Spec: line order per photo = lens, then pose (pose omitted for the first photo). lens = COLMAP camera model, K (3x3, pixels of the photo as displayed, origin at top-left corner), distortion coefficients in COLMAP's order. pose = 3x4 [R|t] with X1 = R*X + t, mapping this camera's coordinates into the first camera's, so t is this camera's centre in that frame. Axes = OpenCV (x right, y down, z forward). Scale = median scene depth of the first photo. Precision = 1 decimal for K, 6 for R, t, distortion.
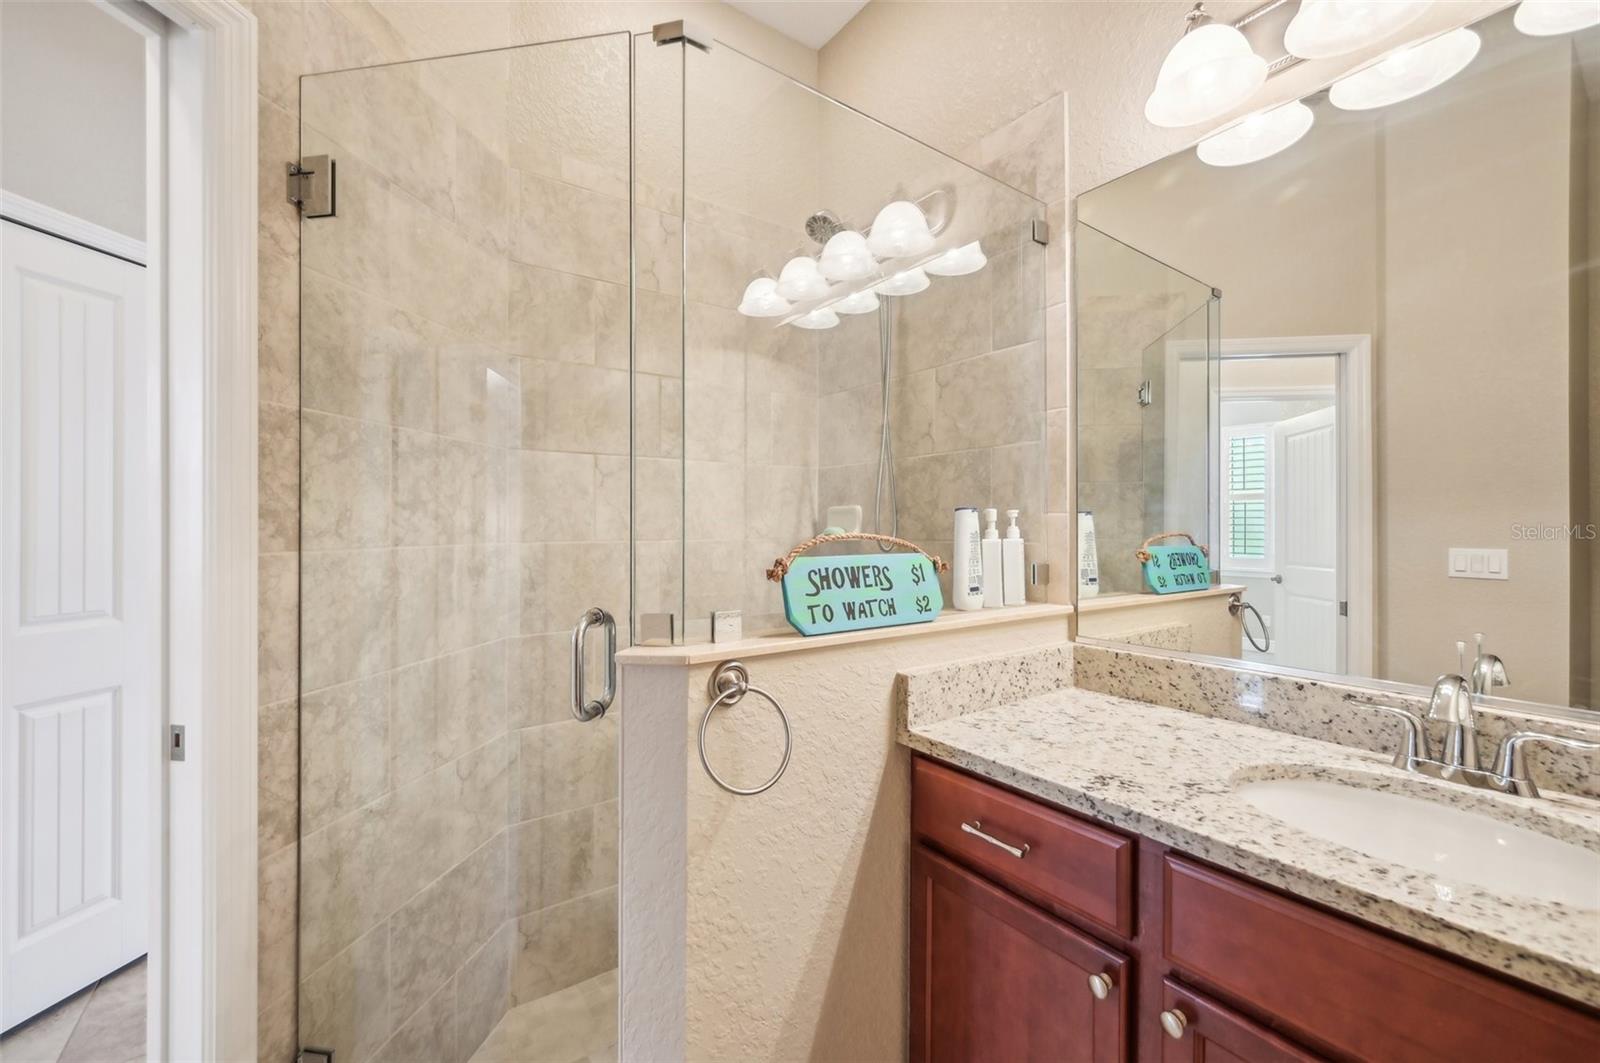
lens RADIAL K [[647.5, 0, 794.2], [0, 647.5, 527.1], [0, 0, 1]] dist [-0.000085, 0.000200]
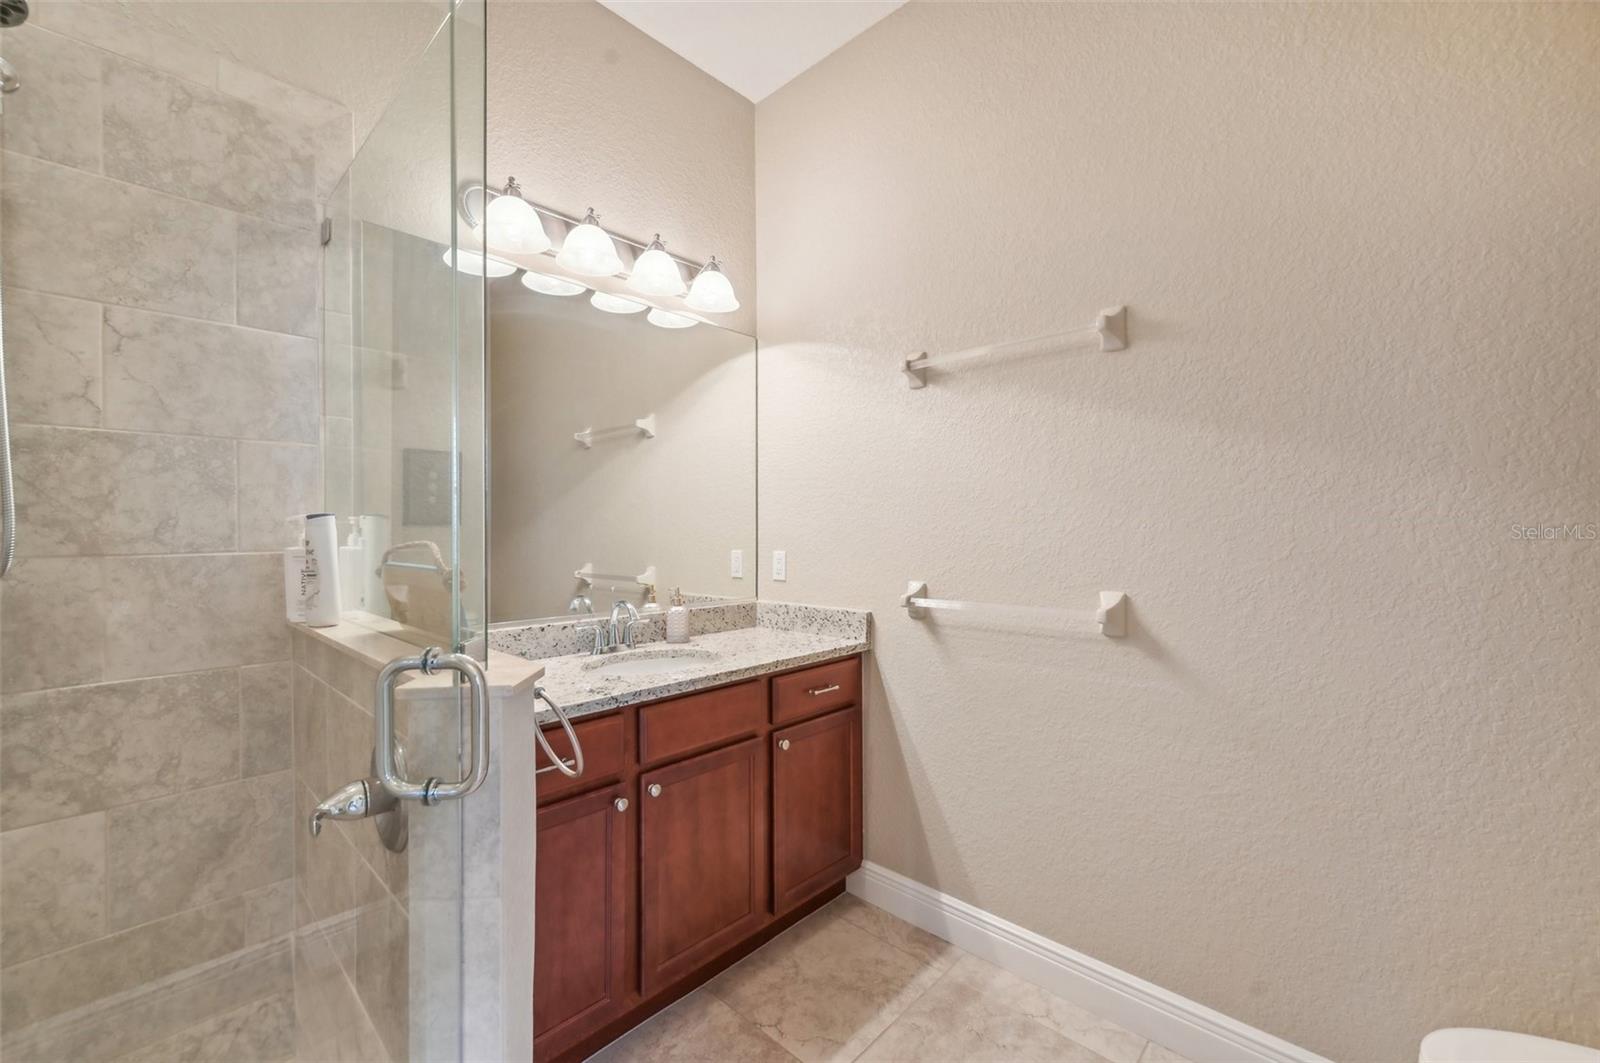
lens RADIAL K [[647.5, 0, 795.4], [0, 647.5, 530.1], [0, 0, 1]] dist [-0.000085, 0.000200]
pose [[-0.187885, 0.005566, 0.982175, -1.173769], [0.010952, 0.999934, -0.003572, 0.007509], [-0.982130, 0.010086, -0.187933, 0.816309]]
